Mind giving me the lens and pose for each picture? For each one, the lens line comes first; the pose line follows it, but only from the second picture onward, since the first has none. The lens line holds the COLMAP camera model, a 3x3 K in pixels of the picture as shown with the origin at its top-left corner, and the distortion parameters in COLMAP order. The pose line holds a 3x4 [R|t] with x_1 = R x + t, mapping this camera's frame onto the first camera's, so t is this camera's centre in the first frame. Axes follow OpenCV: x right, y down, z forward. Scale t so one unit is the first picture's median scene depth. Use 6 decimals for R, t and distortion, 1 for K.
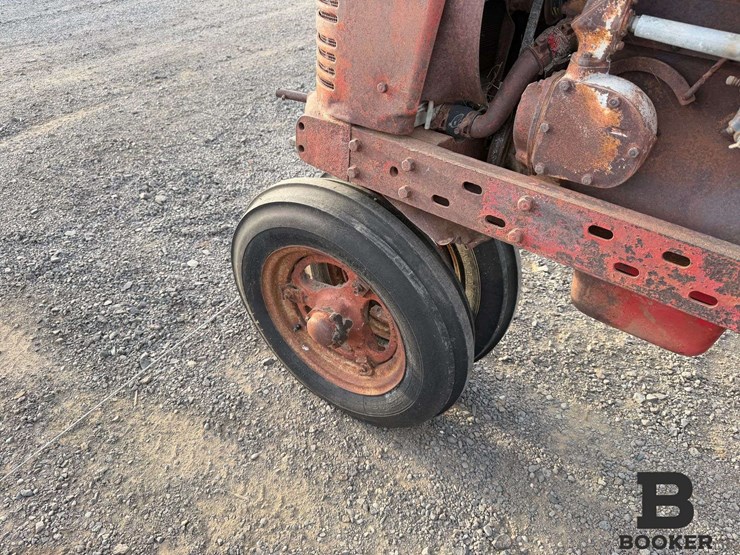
lens RADIAL K [[516.7, 0, 373.2], [0, 516.7, 278.8], [0, 0, 1]] dist [0.050477, -0.067344]
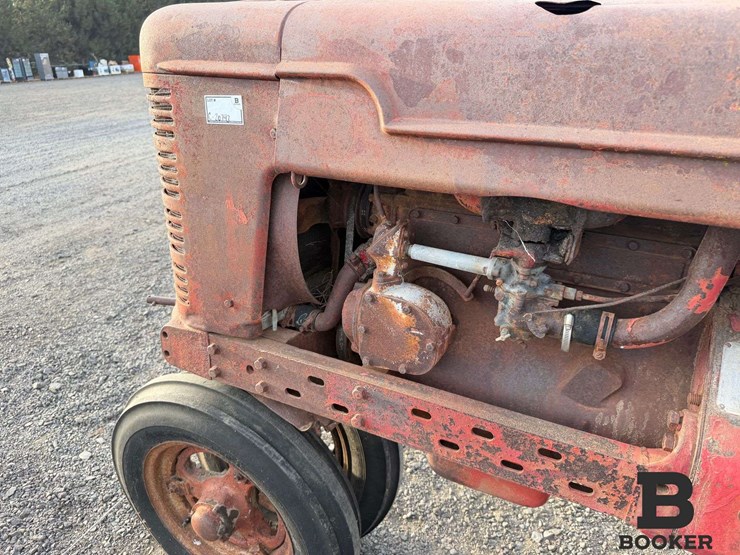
lens RADIAL K [[516.7, 0, 372.7], [0, 516.7, 274.7], [0, 0, 1]] dist [0.050477, -0.067344]
pose [[0.984845, -0.102969, 0.139565, 0.142257], [0.135081, 0.960106, -0.244846, -0.083742], [-0.108786, 0.259987, 0.959465, -0.117570]]
